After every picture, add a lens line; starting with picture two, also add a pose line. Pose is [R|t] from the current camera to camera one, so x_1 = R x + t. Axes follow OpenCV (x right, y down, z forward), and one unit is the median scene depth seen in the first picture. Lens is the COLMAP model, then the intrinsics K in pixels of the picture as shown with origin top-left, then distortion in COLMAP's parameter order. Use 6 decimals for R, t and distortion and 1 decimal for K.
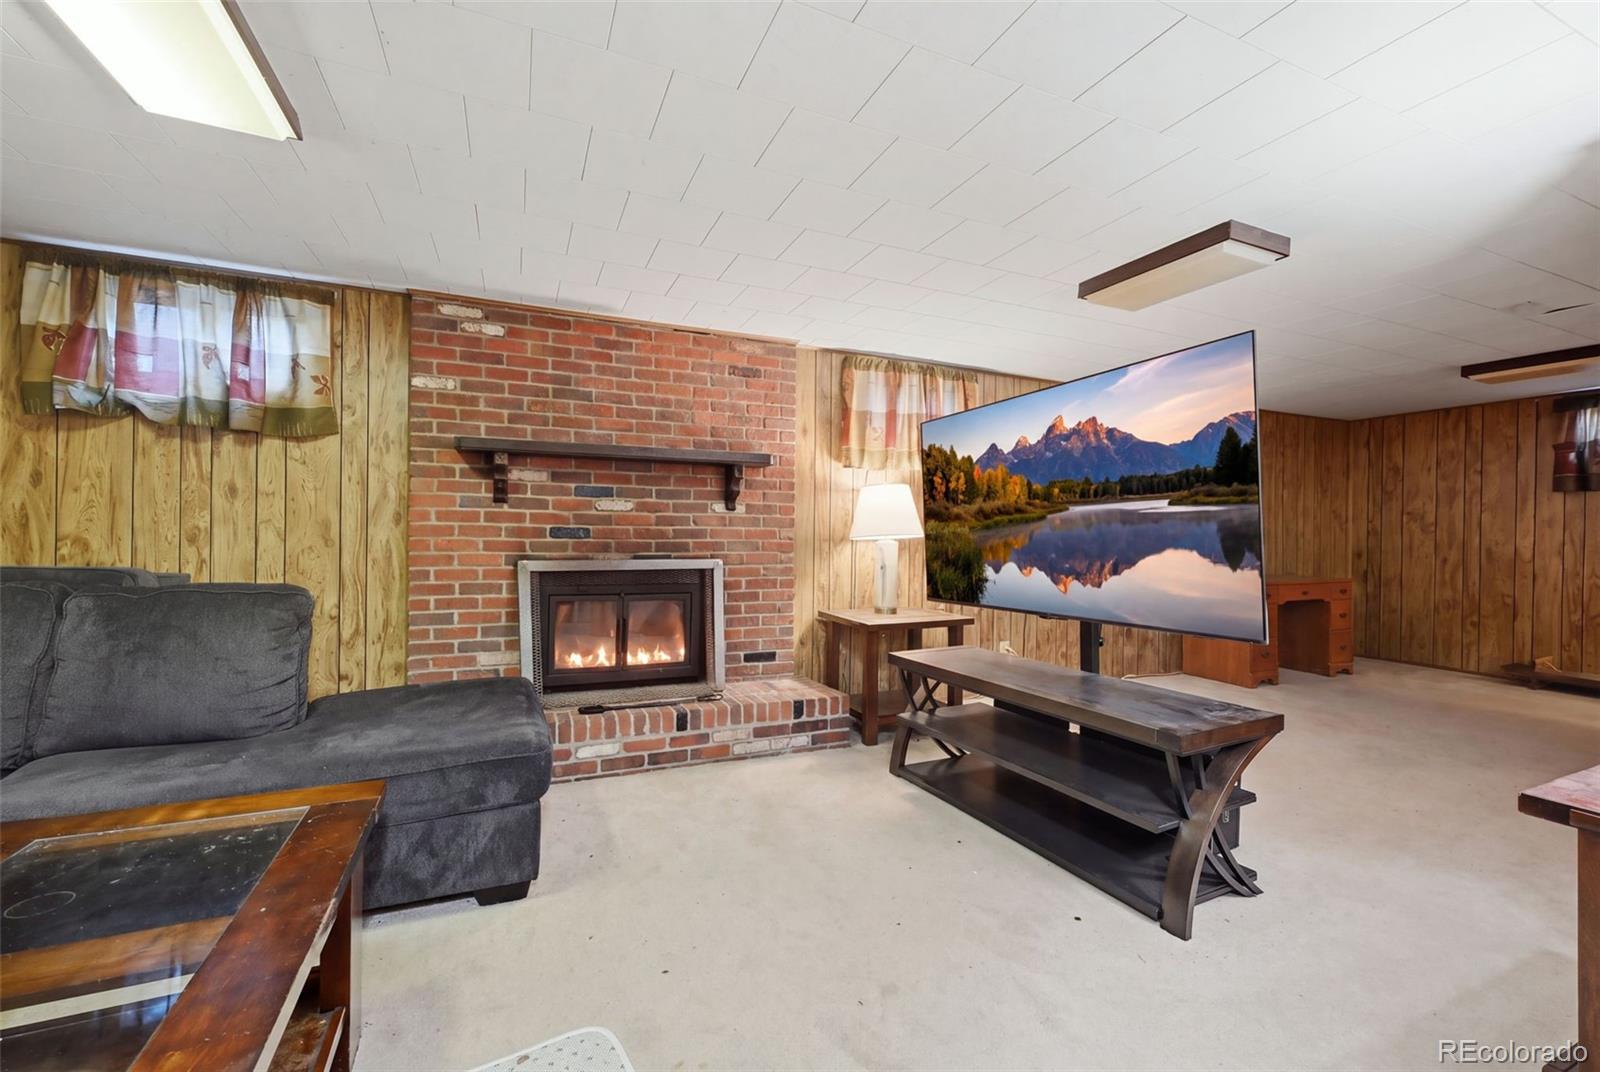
lens RADIAL K [[682.7, 0, 797.5], [0, 682.7, 540.4], [0, 0, 1]] dist [0.000022, -0.000267]
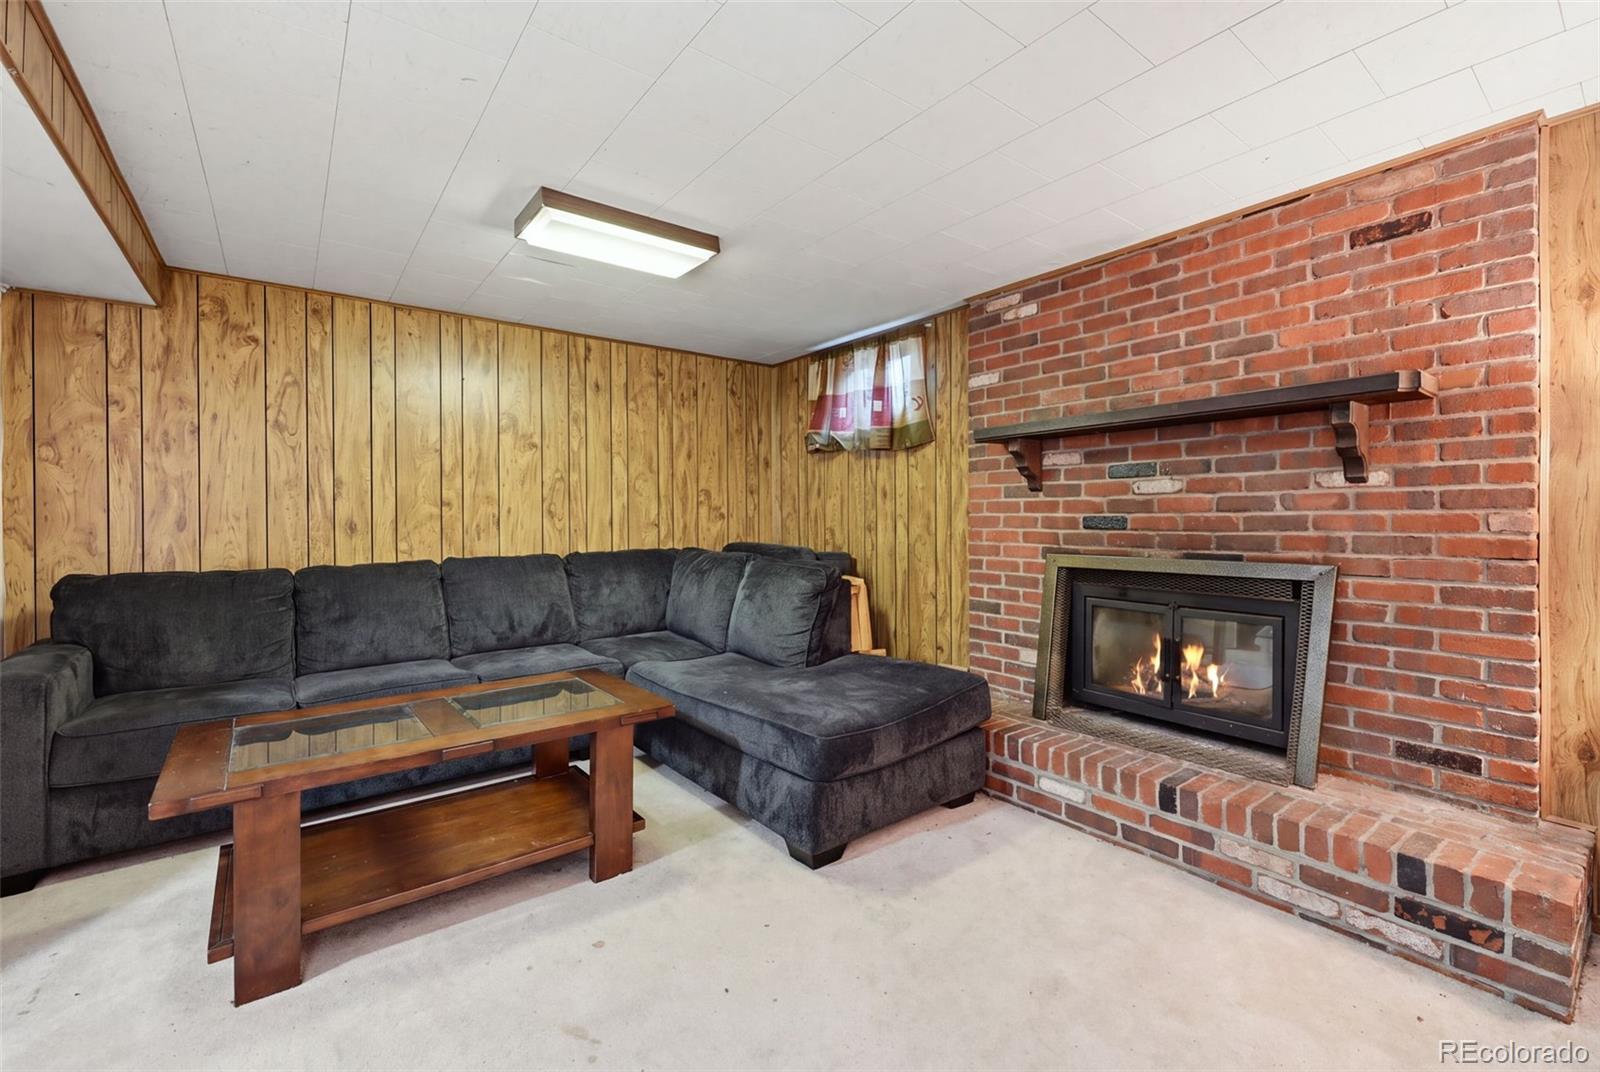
lens RADIAL K [[682.7, 0, 798.7], [0, 682.7, 525.9], [0, 0, 1]] dist [0.000022, -0.000267]
pose [[0.228532, -0.000783, -0.973536, 0.404522], [-0.004143, 0.999990, -0.001777, -0.004890], [0.973528, 0.004440, 0.228526, 0.471713]]
